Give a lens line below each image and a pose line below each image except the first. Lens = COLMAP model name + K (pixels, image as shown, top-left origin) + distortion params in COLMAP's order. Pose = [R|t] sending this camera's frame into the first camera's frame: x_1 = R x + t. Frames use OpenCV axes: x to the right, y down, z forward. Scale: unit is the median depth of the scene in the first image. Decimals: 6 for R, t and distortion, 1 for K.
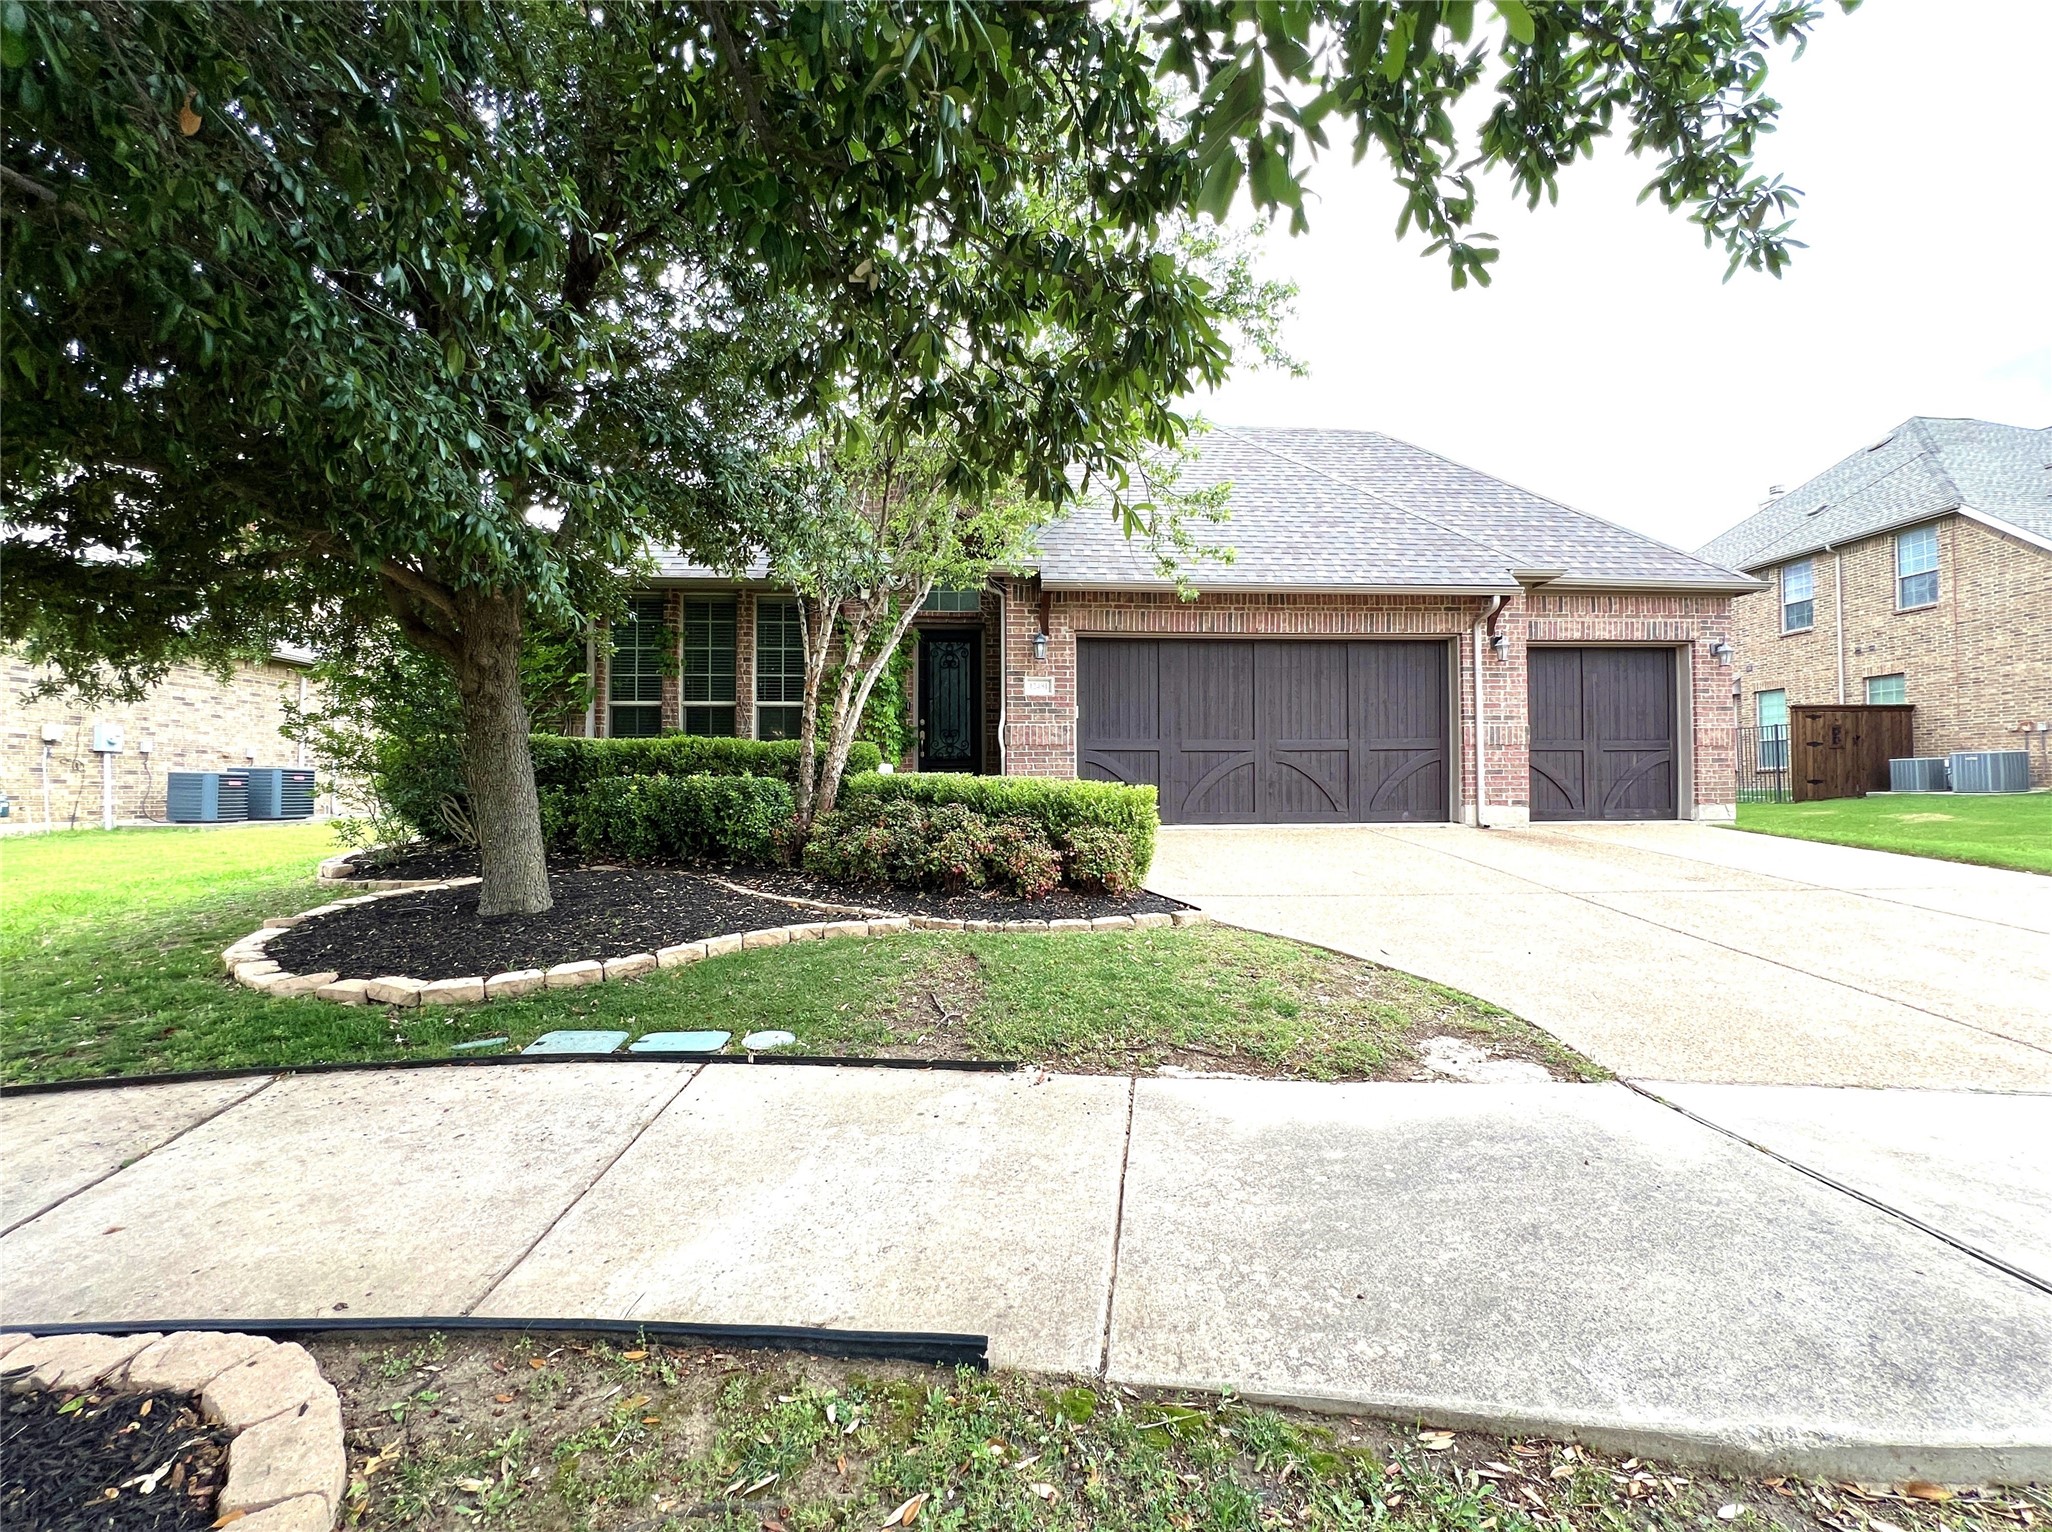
lens RADIAL K [[846.0, 0, 1026.0], [0, 846.0, 766.0], [0, 0, 1]] dist [-0.000906, 0.000252]
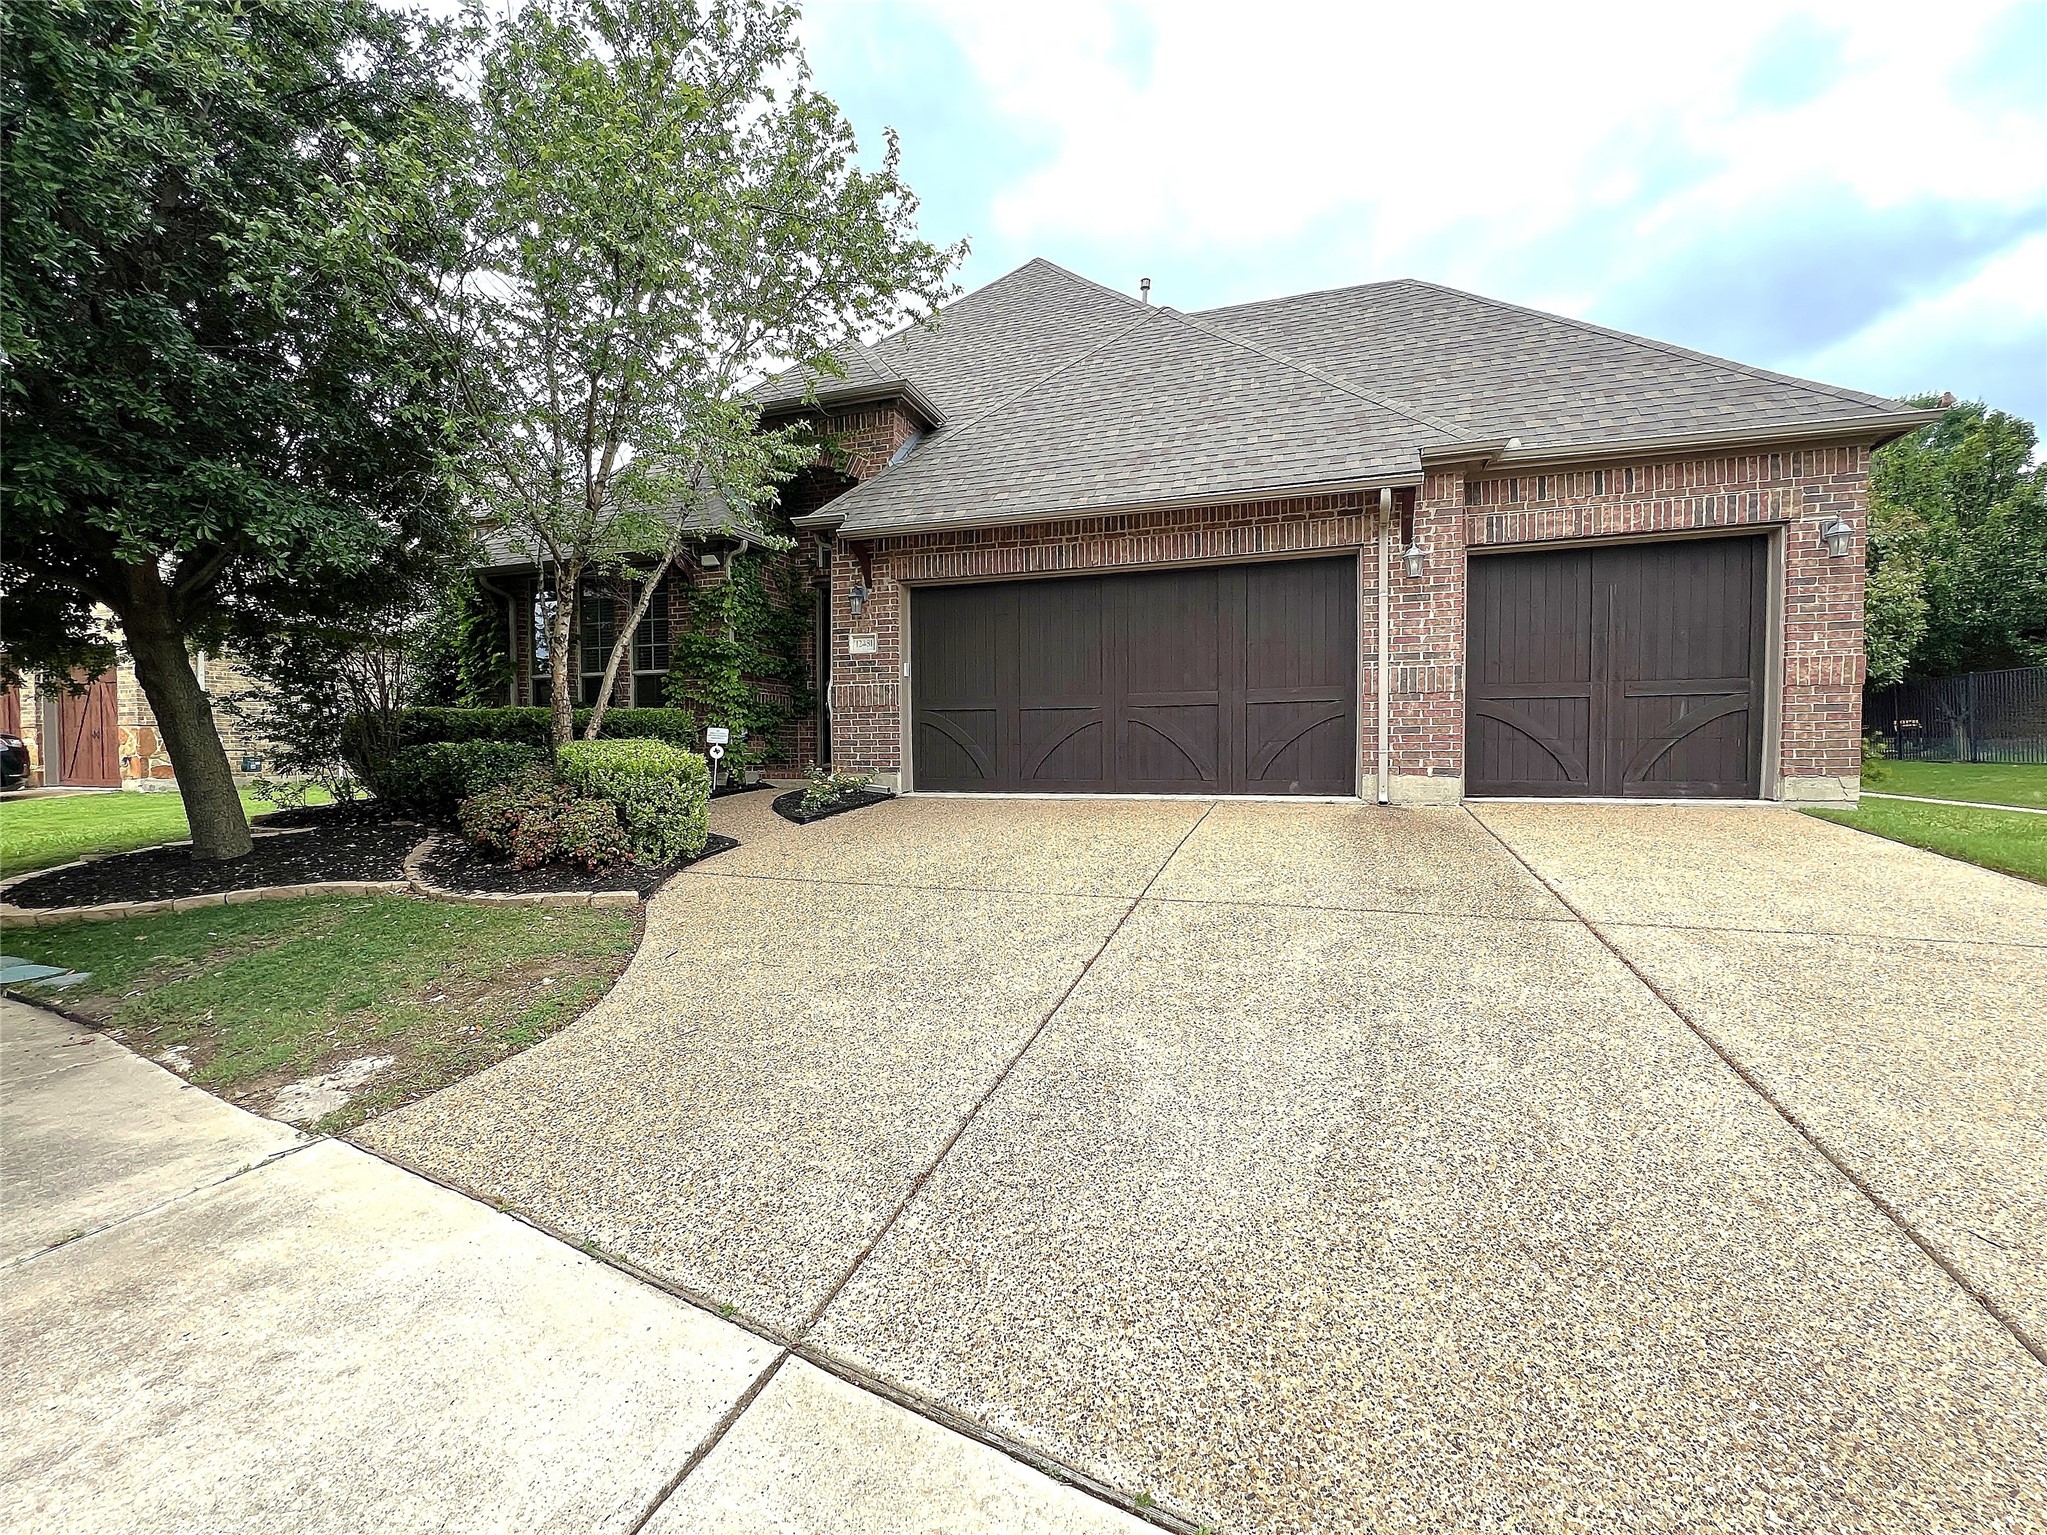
lens RADIAL K [[864.8, 0, 1023.5], [0, 864.8, 767.5], [0, 0, 1]] dist [-0.001501, 0.000124]
pose [[0.917064, 0.009269, -0.398633, 0.546015], [0.015181, 0.998193, 0.058133, -0.009106], [0.398452, -0.059363, 0.915266, 0.168281]]
